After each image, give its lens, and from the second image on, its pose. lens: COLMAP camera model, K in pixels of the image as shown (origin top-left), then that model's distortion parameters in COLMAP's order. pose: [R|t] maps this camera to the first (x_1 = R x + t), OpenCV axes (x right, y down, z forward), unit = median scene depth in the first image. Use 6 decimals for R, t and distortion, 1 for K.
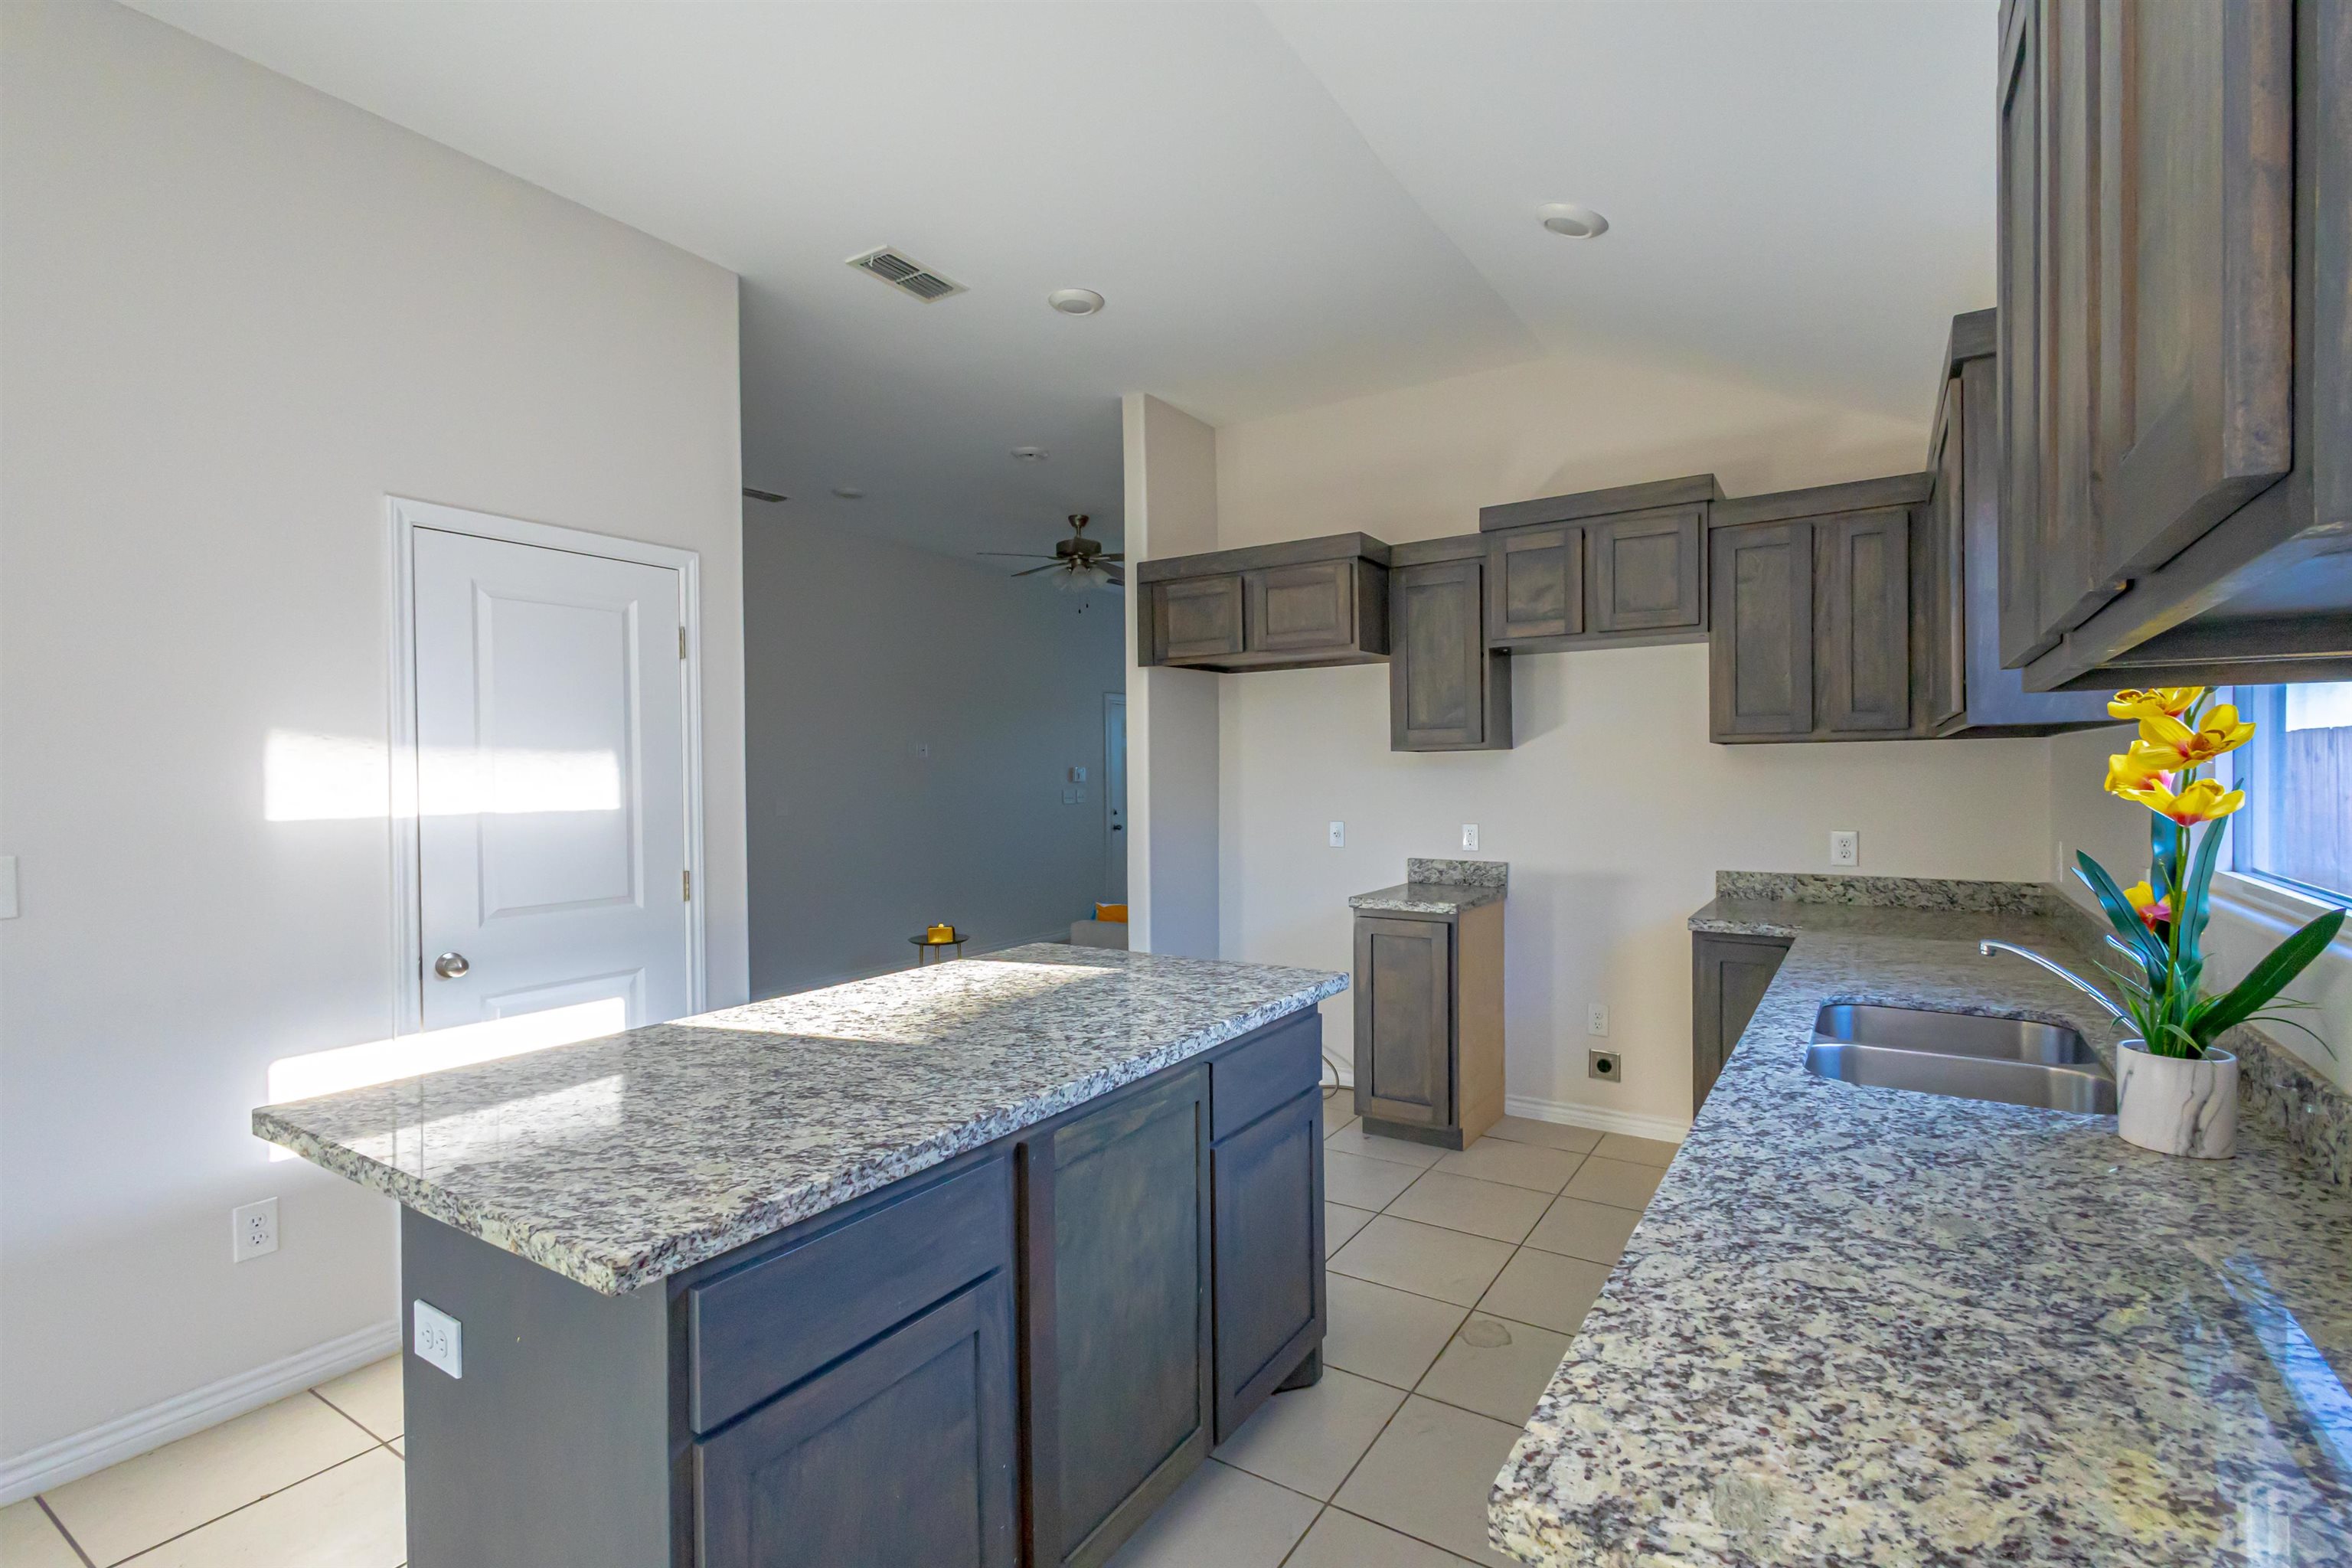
lens RADIAL K [[1085.7, 0, 1170.3], [0, 1085.7, 775.3], [0, 0, 1]] dist [0.008780, -0.000425]
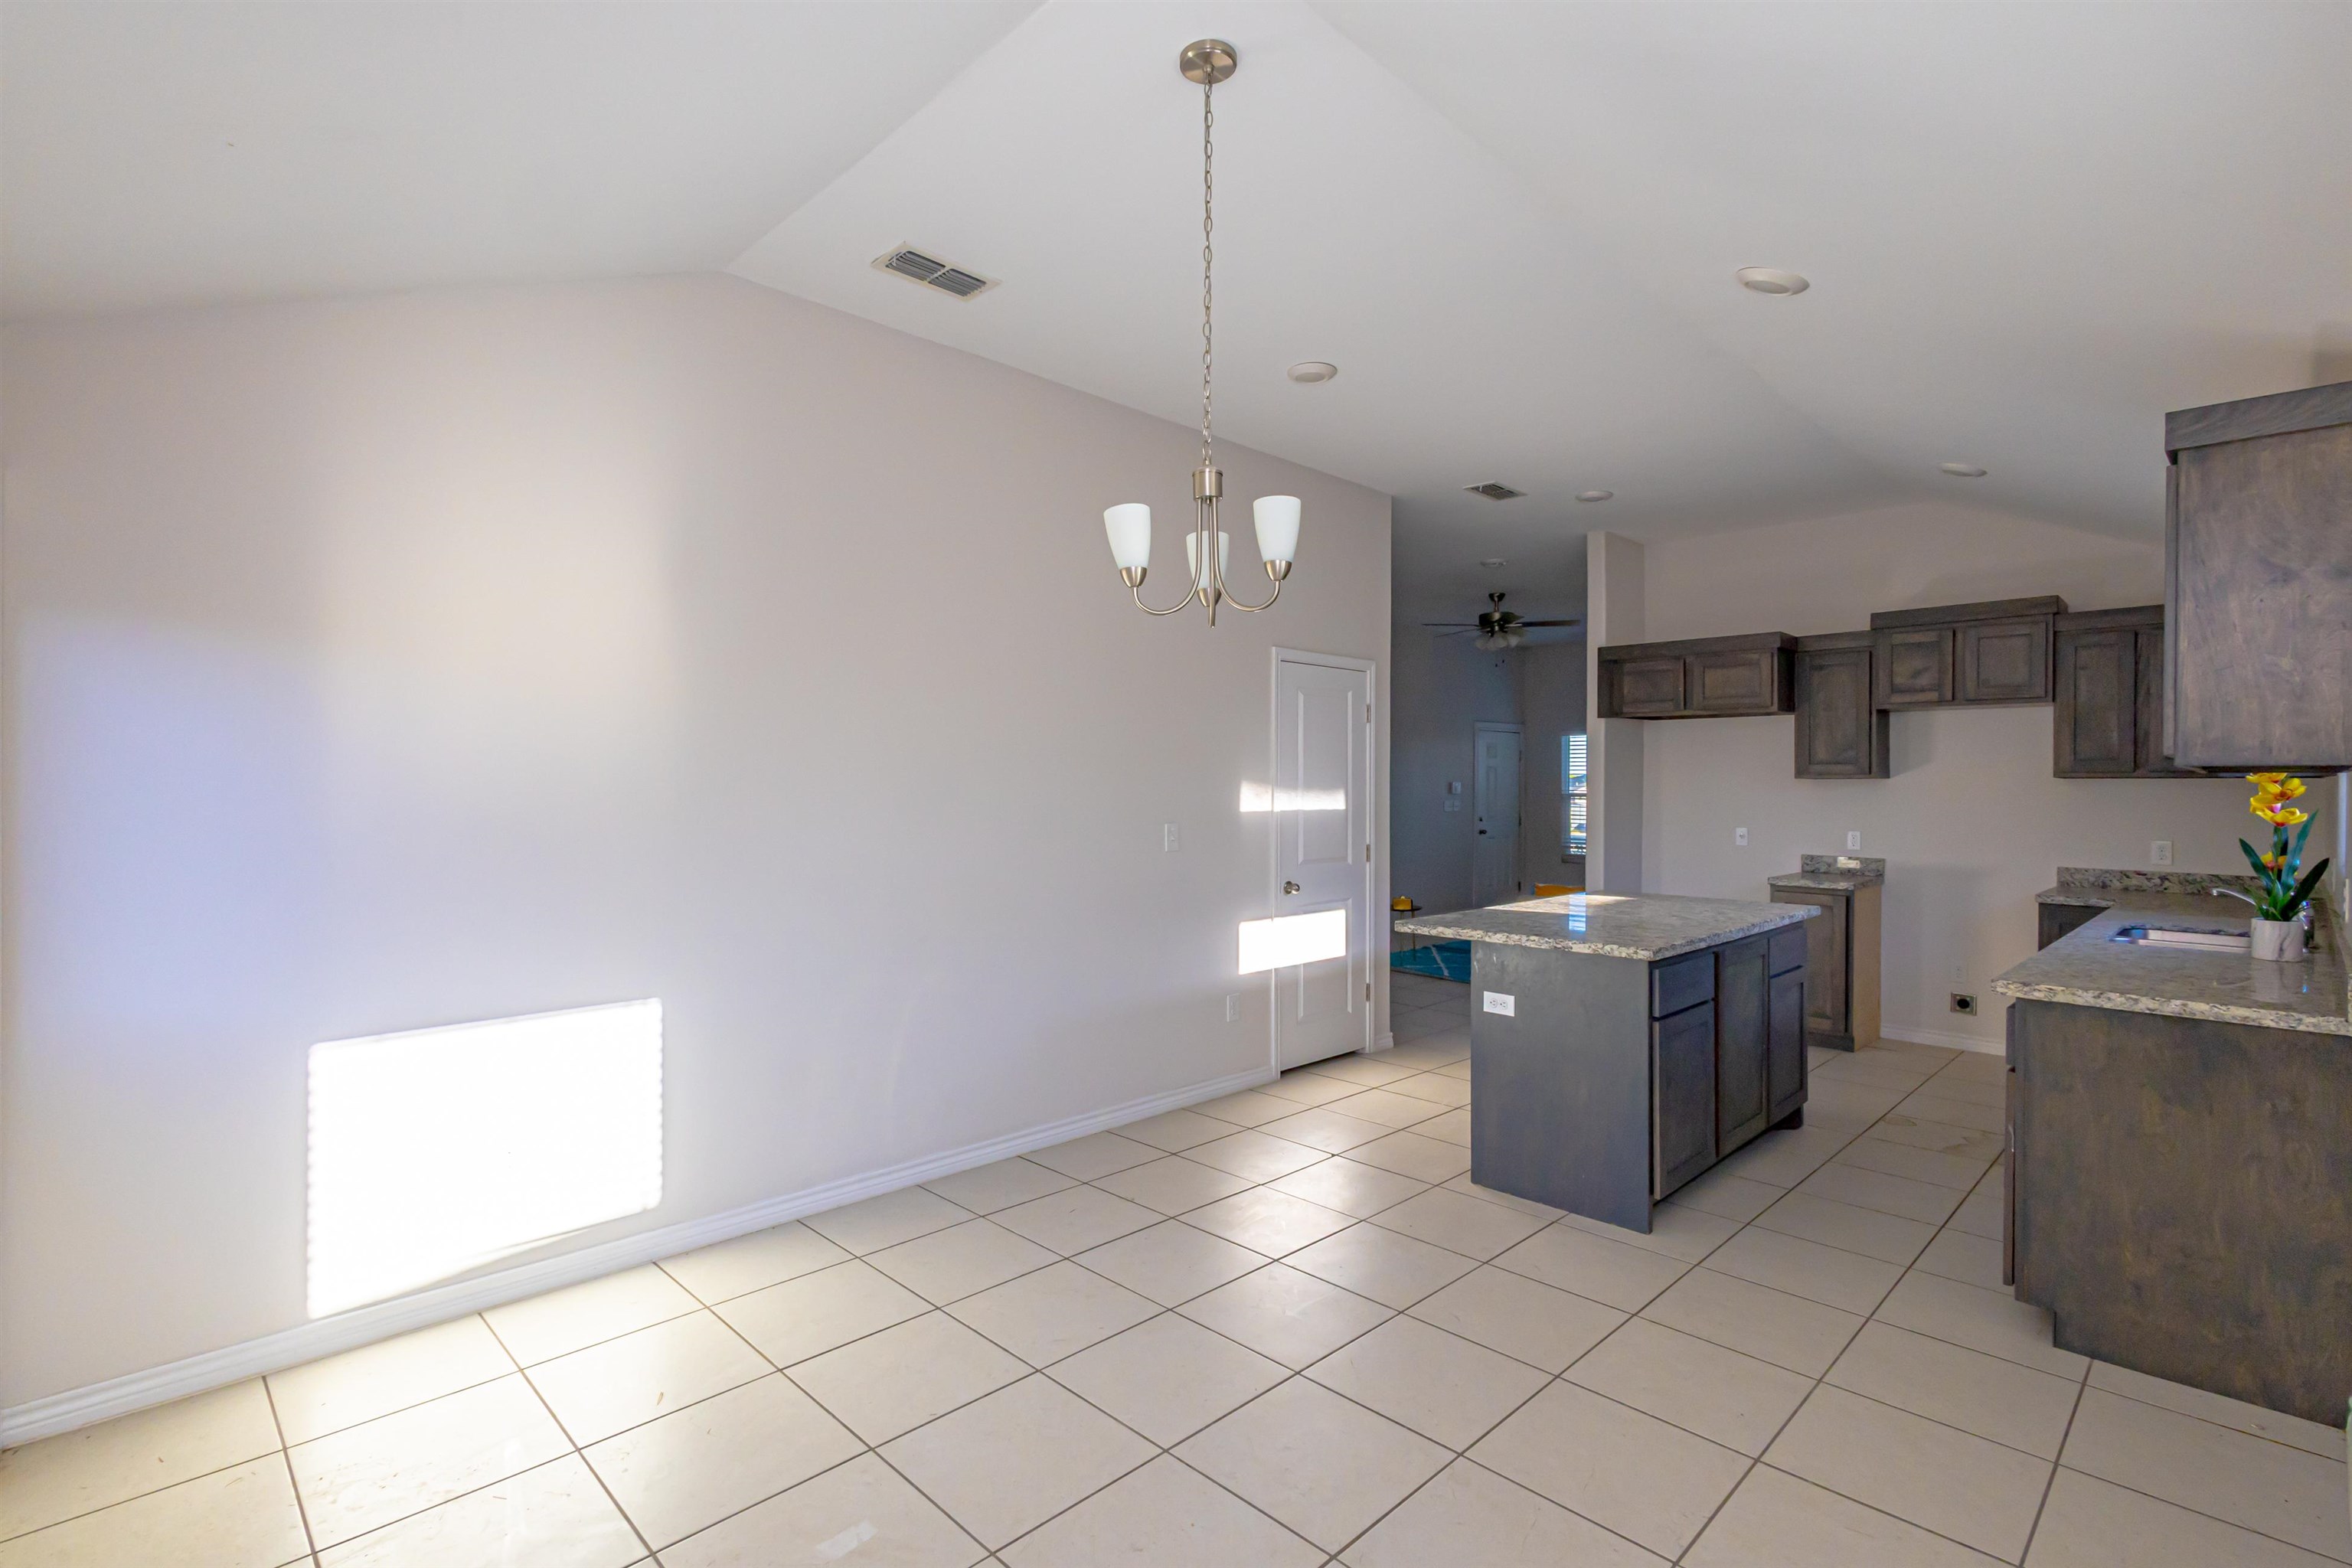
lens RADIAL K [[1085.7, 0, 1155.1], [0, 1085.7, 776.9], [0, 0, 1]] dist [0.008780, -0.000425]
pose [[0.974519, 0.014169, -0.223859, -0.321069], [-0.015599, 0.999868, -0.004625, -0.005240], [0.223764, 0.007999, 0.974611, -0.638842]]
